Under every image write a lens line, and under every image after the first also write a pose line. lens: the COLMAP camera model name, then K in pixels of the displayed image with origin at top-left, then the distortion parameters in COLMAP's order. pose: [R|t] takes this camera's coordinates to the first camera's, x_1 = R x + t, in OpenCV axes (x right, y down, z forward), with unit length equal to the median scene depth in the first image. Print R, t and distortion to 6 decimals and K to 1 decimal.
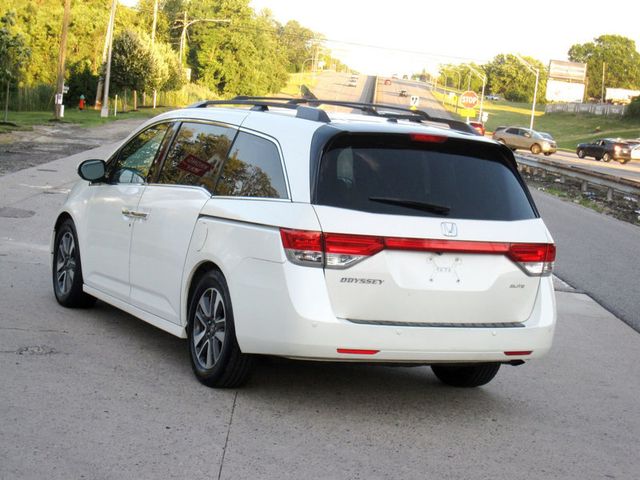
lens RADIAL K [[1482.2, 0, 319.3], [0, 1482.2, 239.6], [0, 0, 1]] dist [-0.057524, 0.000000]
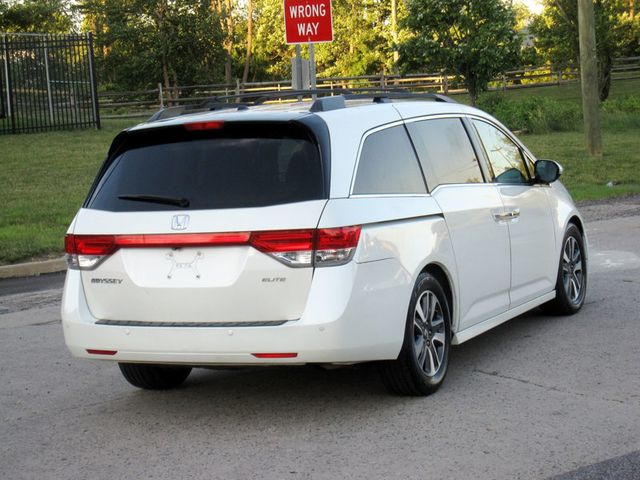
lens RADIAL K [[1482.2, 0, 321.7], [0, 1482.2, 242.4], [0, 0, 1]] dist [-0.057524, 0.000000]
pose [[0.615714, -0.058122, -0.785823, 0.216174], [0.049998, 0.998148, -0.034651, 0.010529], [0.786382, -0.017954, 0.617480, 0.120996]]
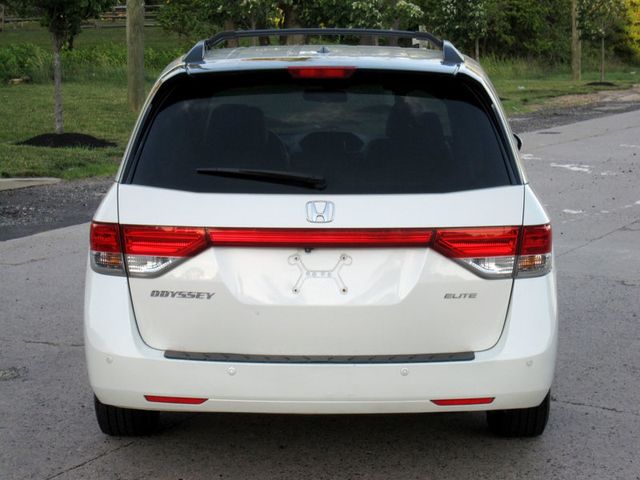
lens RADIAL K [[1482.2, 0, 319.1], [0, 1482.2, 238.0], [0, 0, 1]] dist [-0.057524, 0.000000]
pose [[0.887127, -0.027848, -0.460684, 0.094759], [0.039495, 0.999097, 0.015661, -0.001377], [0.459832, -0.032088, 0.887426, 0.104768]]
